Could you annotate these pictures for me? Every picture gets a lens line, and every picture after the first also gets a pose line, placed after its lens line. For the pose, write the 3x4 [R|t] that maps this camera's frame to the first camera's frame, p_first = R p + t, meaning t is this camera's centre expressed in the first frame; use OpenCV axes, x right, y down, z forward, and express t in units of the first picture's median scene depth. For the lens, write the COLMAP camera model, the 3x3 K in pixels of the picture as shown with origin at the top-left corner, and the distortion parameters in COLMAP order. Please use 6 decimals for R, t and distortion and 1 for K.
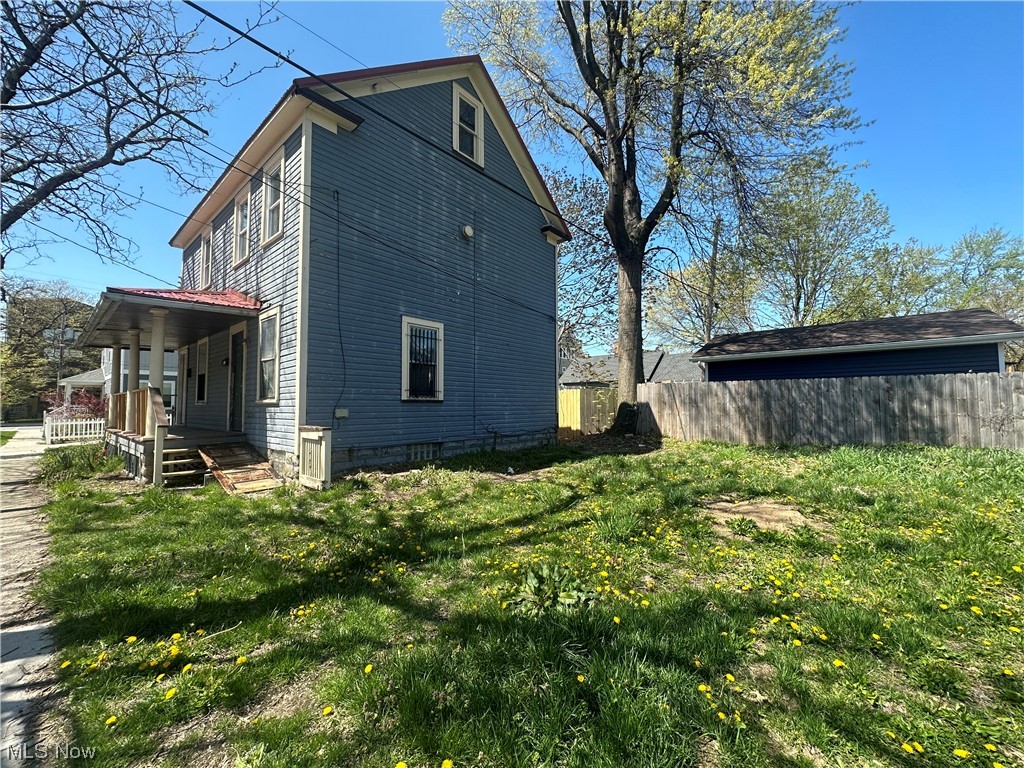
lens RADIAL K [[407.6, 0, 511.9], [0, 407.6, 384.8], [0, 0, 1]] dist [-0.003984, 0.000771]
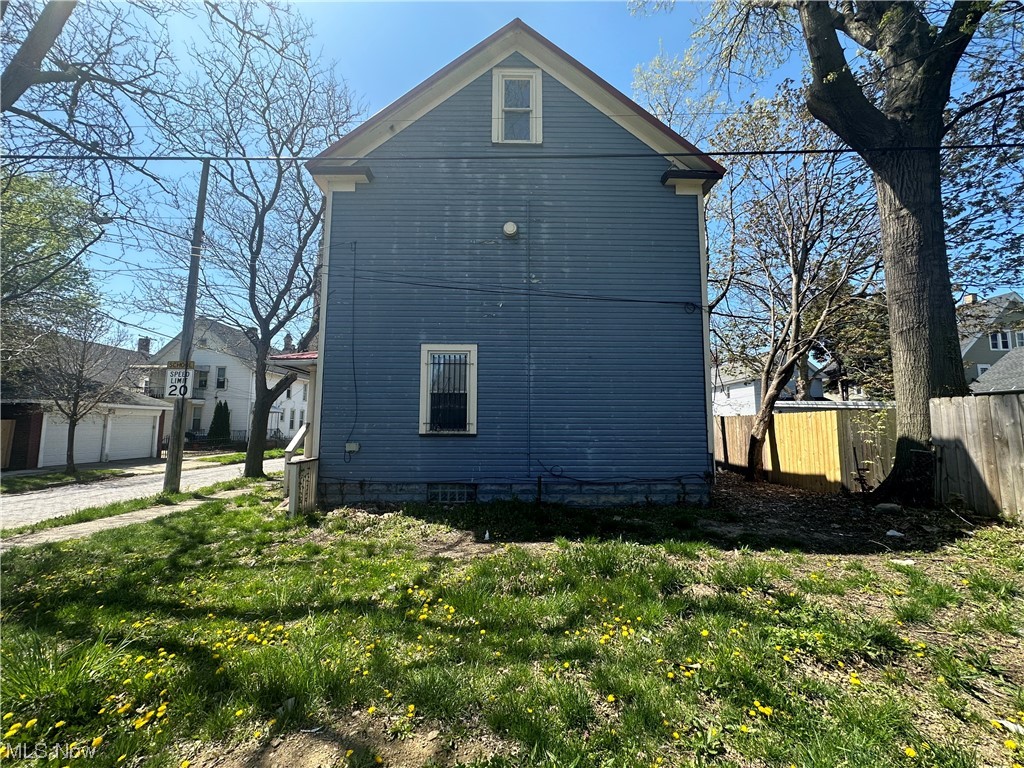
lens RADIAL K [[407.6, 0, 512.3], [0, 407.6, 385.2], [0, 0, 1]] dist [-0.003984, 0.000771]
pose [[0.665062, -0.068932, -0.743600, 0.506324], [0.033944, 0.997492, -0.062109, -0.008073], [0.746017, 0.016065, 0.665733, 0.473625]]
